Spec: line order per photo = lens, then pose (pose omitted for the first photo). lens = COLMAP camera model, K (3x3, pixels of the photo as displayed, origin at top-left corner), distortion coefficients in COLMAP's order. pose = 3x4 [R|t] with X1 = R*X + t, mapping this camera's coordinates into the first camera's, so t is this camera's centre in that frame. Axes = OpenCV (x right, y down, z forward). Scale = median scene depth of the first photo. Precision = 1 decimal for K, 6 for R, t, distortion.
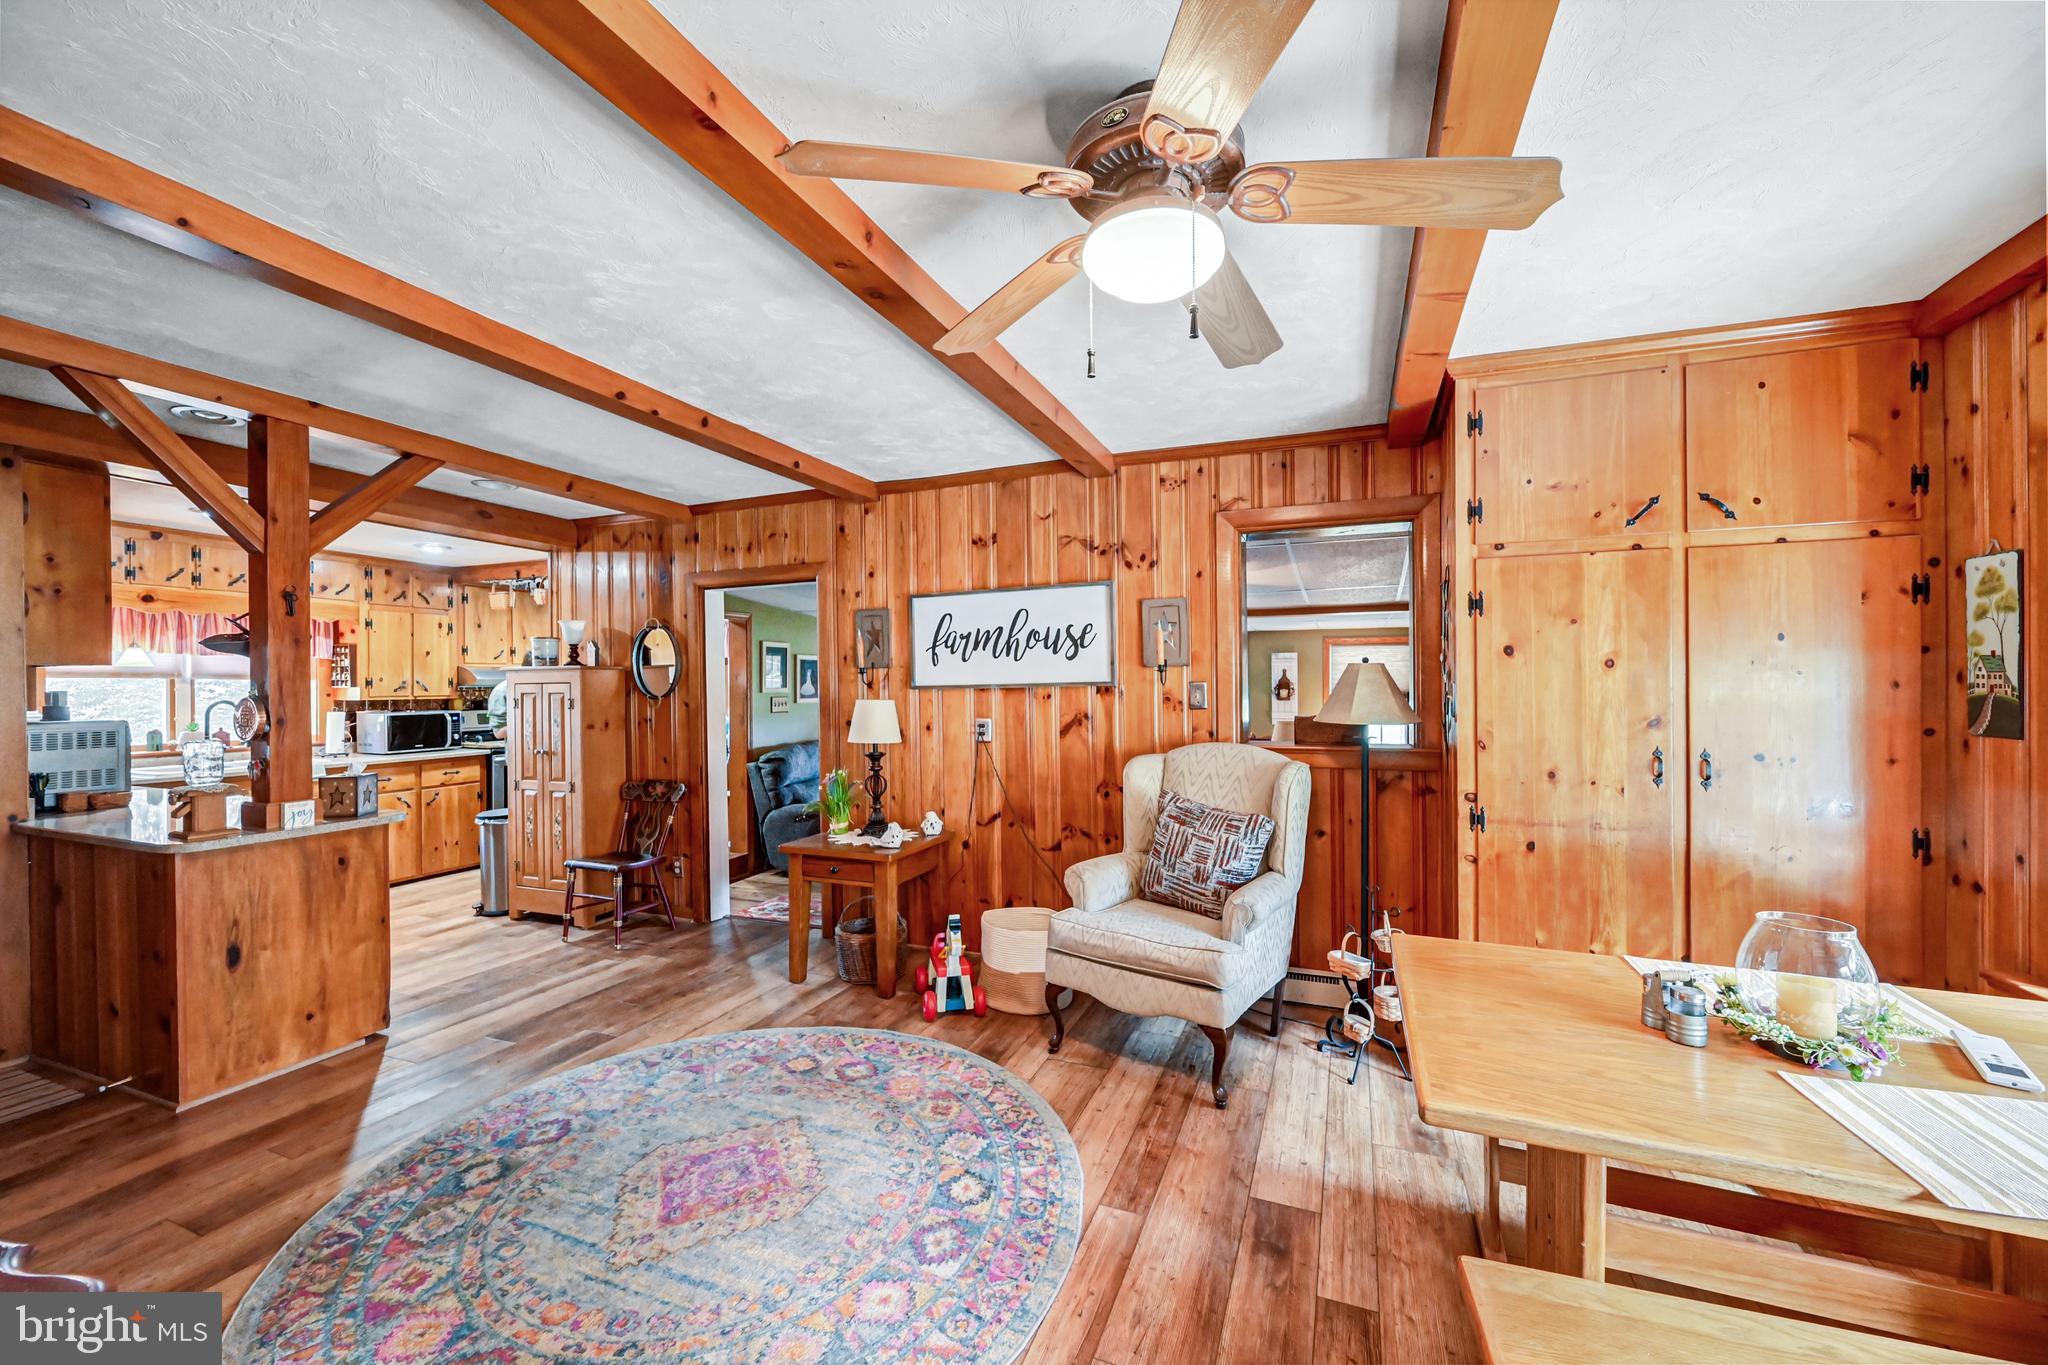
lens RADIAL K [[821.0, 0, 1029.0], [0, 821.0, 686.1], [0, 0, 1]] dist [-0.001875, 0.000079]
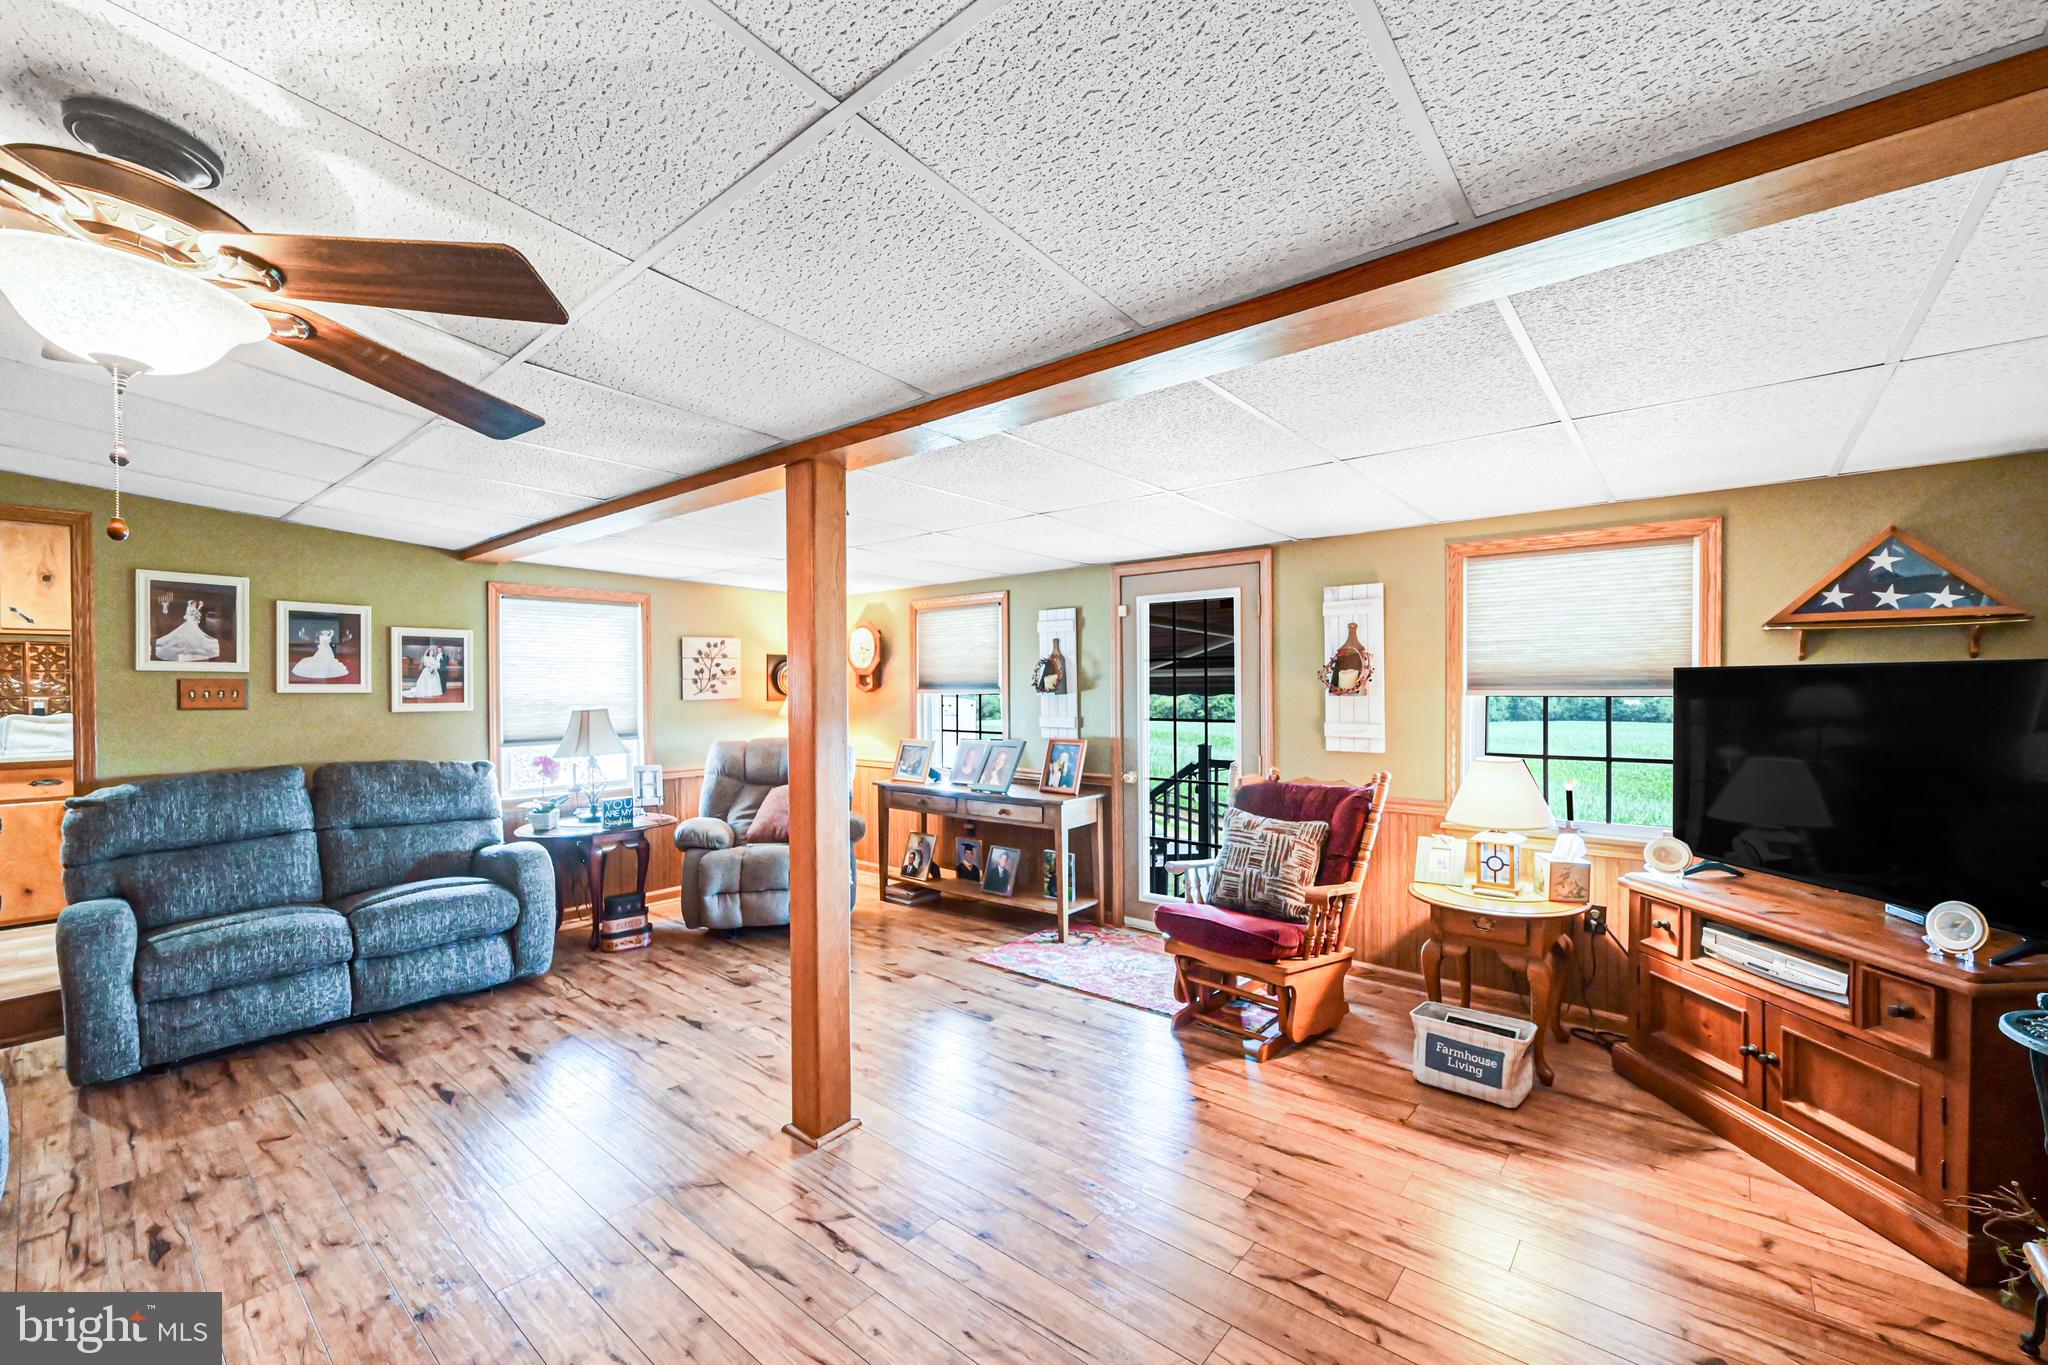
lens RADIAL K [[821.0, 0, 1021.6], [0, 821.0, 696.3], [0, 0, 1]] dist [-0.001875, 0.000079]
pose [[0.954937, 0.003107, -0.296793, 0.611290], [-0.001485, 0.999983, 0.005689, 0.035741], [0.296806, -0.004992, 0.954925, 1.193843]]
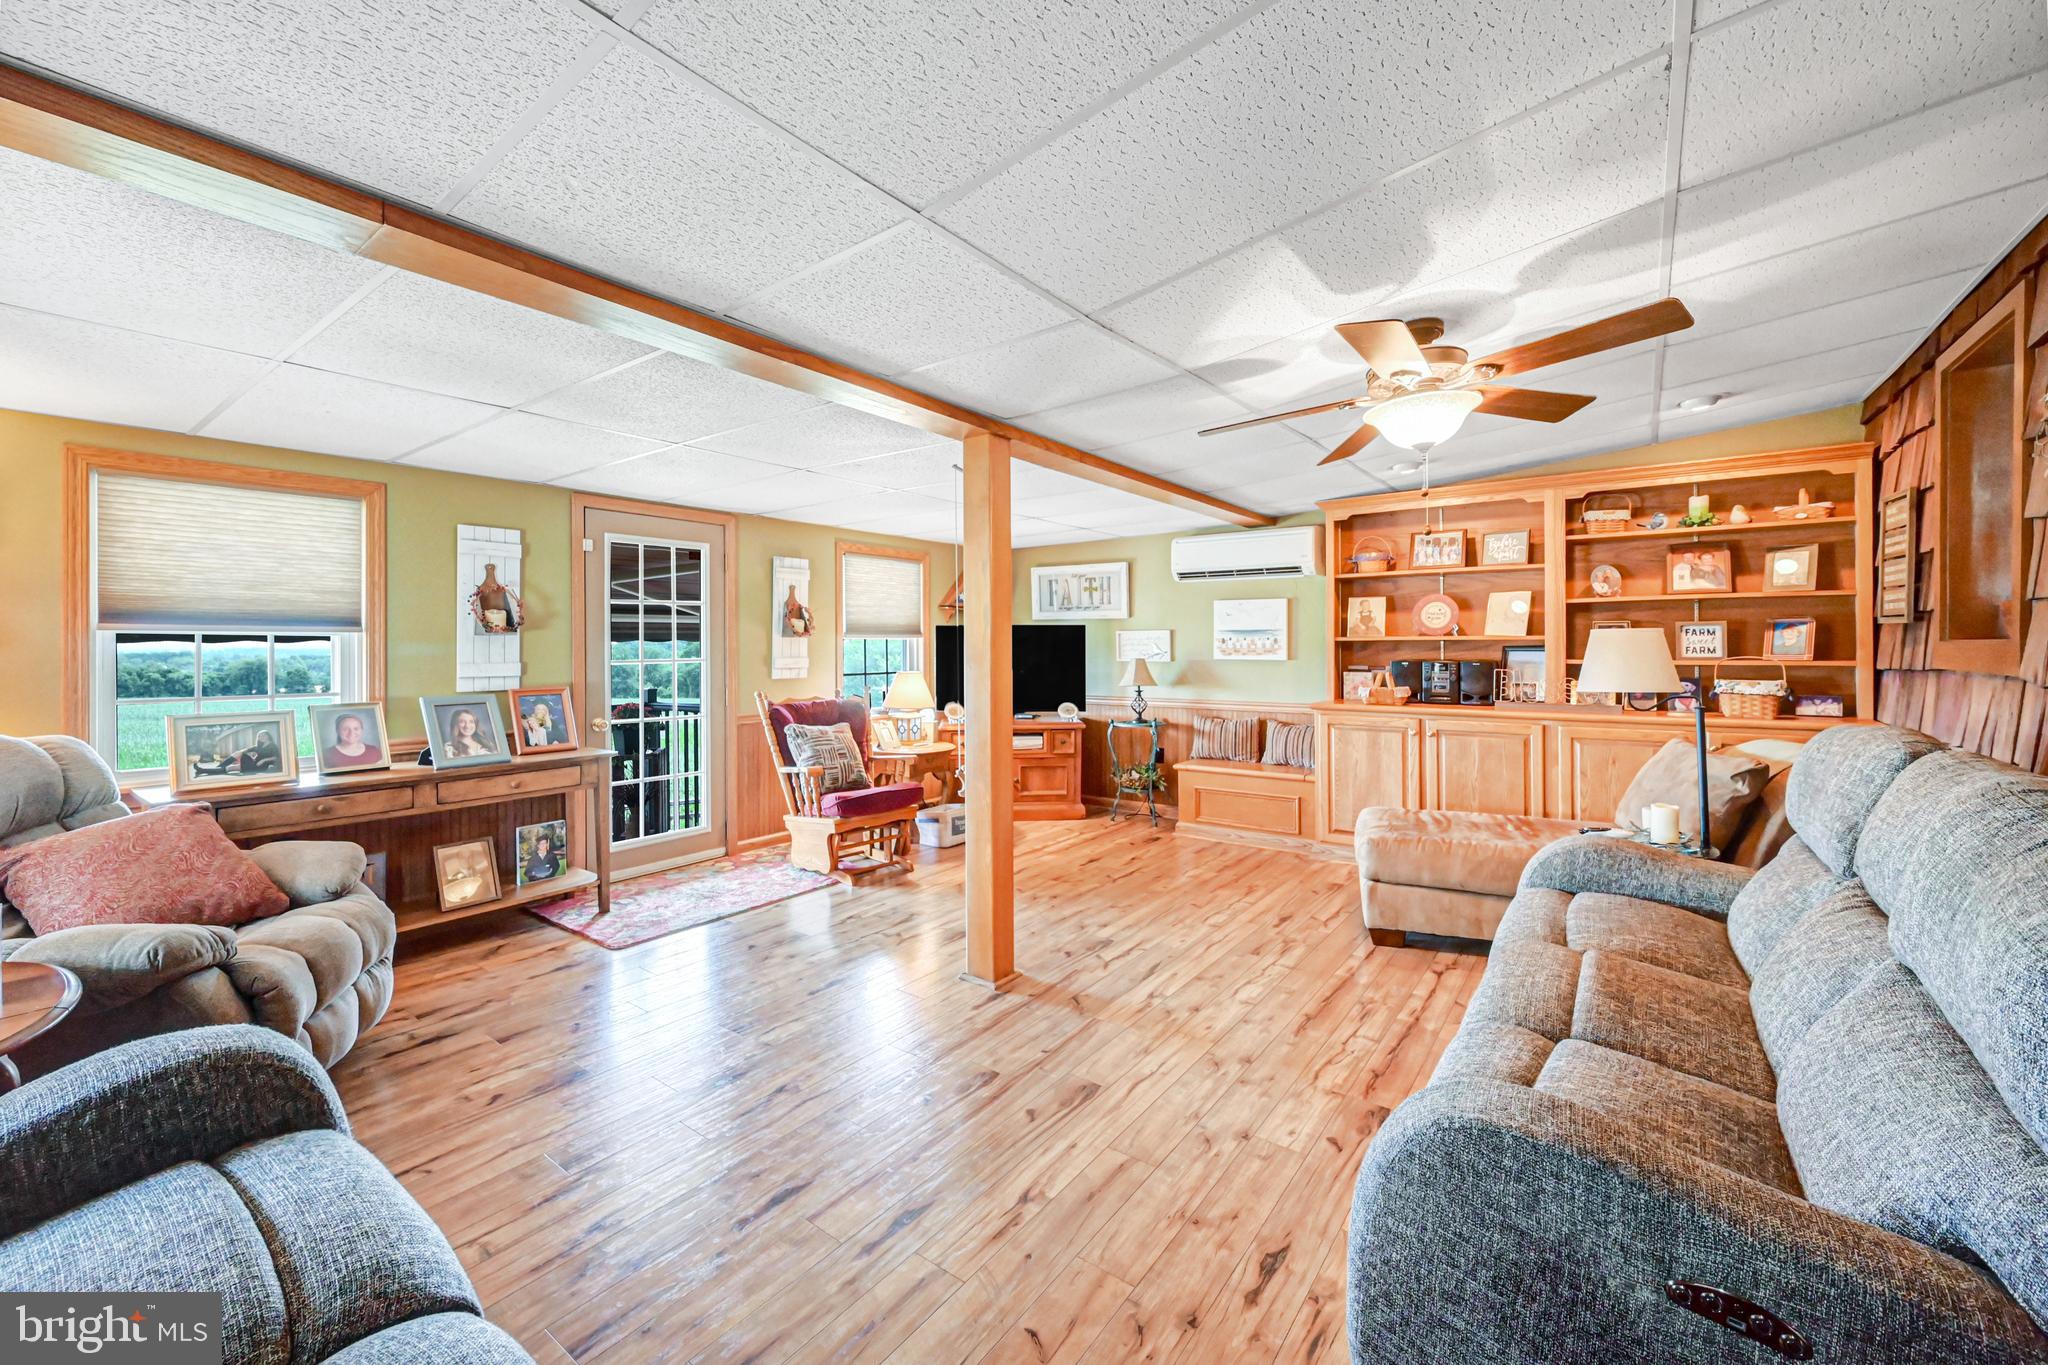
lens RADIAL K [[821.0, 0, 1025.1], [0, 821.0, 642.0], [0, 0, 1]] dist [-0.001875, 0.000079]
pose [[0.242396, 0.008686, 0.970139, -0.498839], [0.009918, 0.999885, -0.011430, 0.065974], [-0.970127, 0.012392, 0.242282, 1.537194]]
